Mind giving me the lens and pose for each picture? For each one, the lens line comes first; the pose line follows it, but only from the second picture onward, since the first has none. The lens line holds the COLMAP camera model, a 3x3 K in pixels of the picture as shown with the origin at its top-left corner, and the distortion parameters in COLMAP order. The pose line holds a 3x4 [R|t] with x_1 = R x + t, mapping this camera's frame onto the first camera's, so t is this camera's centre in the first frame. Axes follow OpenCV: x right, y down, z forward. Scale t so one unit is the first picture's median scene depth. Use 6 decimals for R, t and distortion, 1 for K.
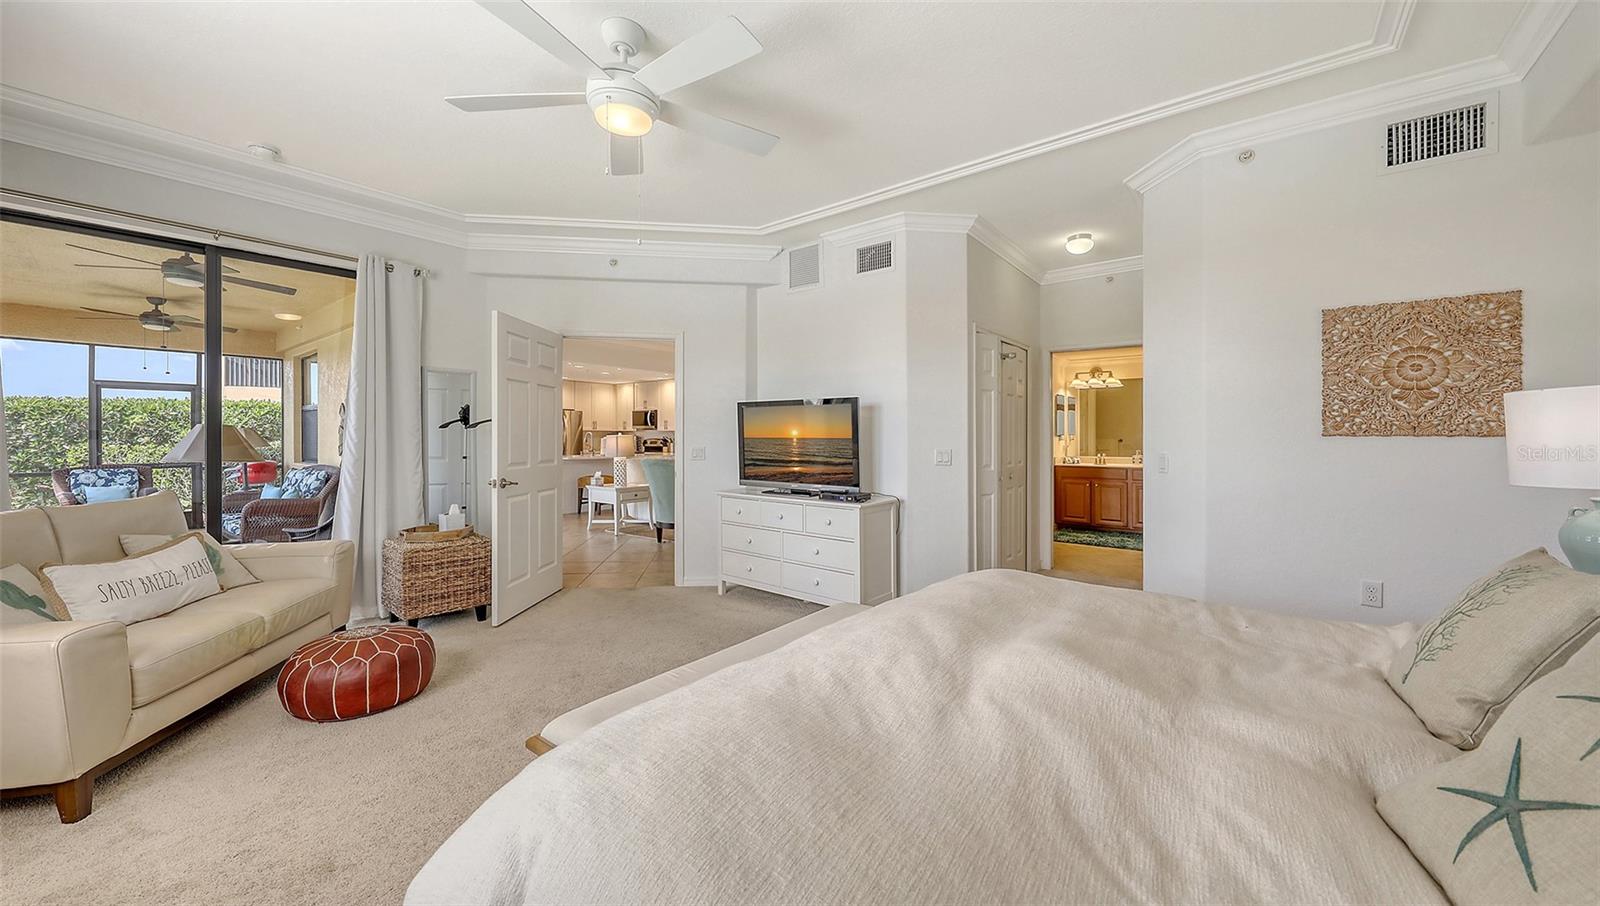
lens RADIAL K [[570.2, 0, 805.6], [0, 570.2, 439.6], [0, 0, 1]] dist [0.000108, -0.000236]
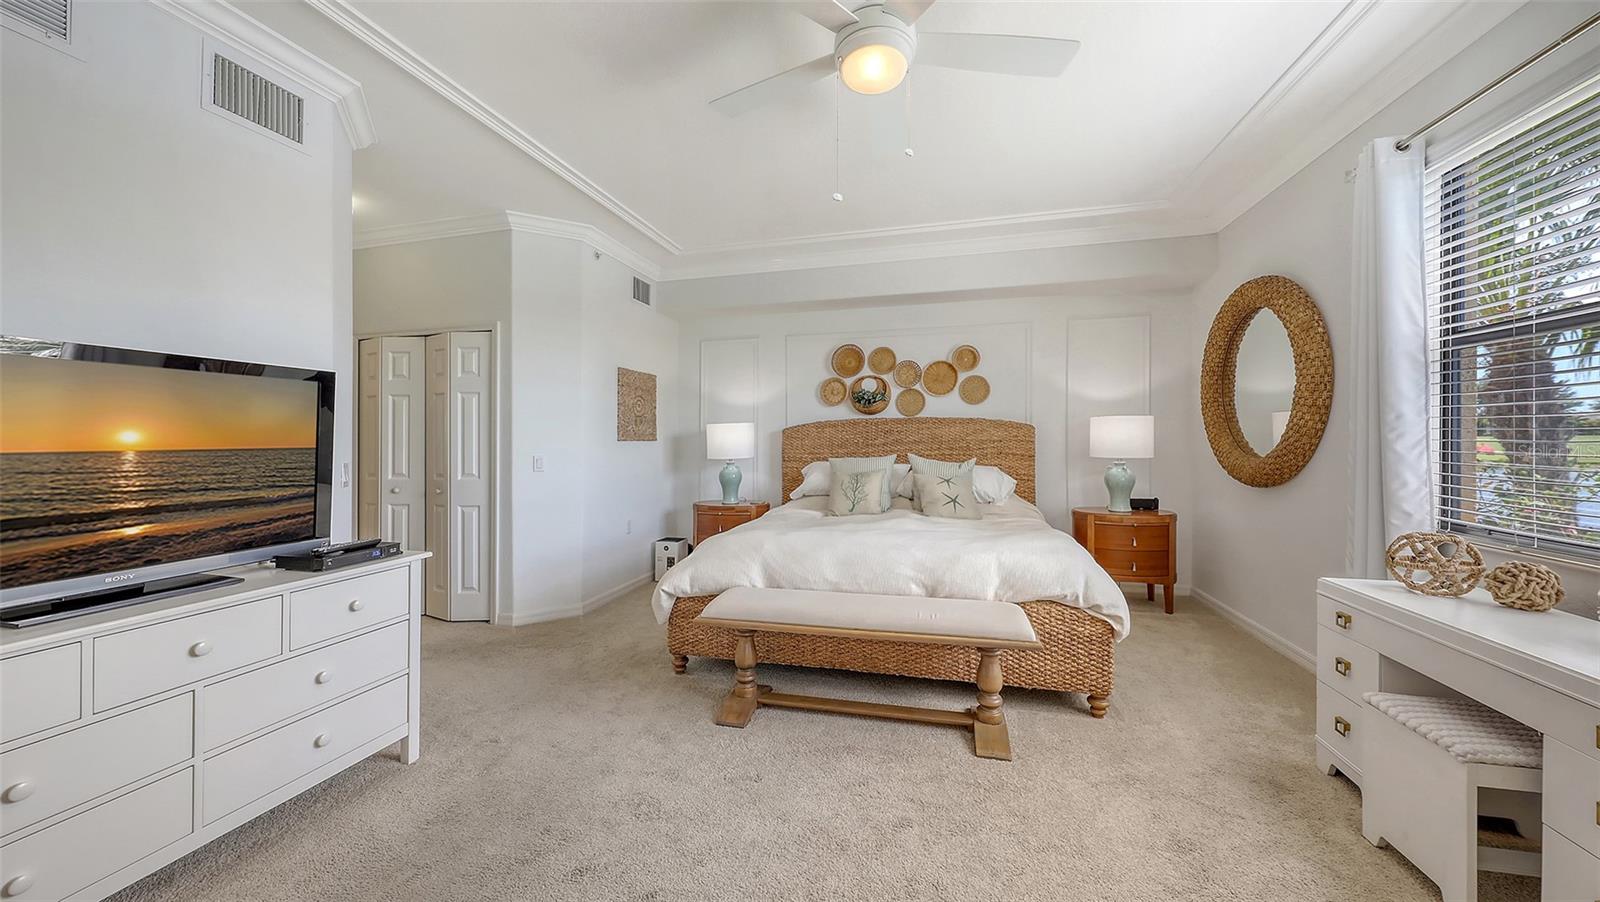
lens RADIAL K [[570.2, 0, 796.9], [0, 570.2, 437.8], [0, 0, 1]] dist [0.000108, -0.000236]
pose [[-0.406812, 0.000815, 0.913511, -0.556894], [0.012412, 0.999912, 0.004635, -0.007739], [-0.913427, 0.013224, -0.406787, 0.760724]]
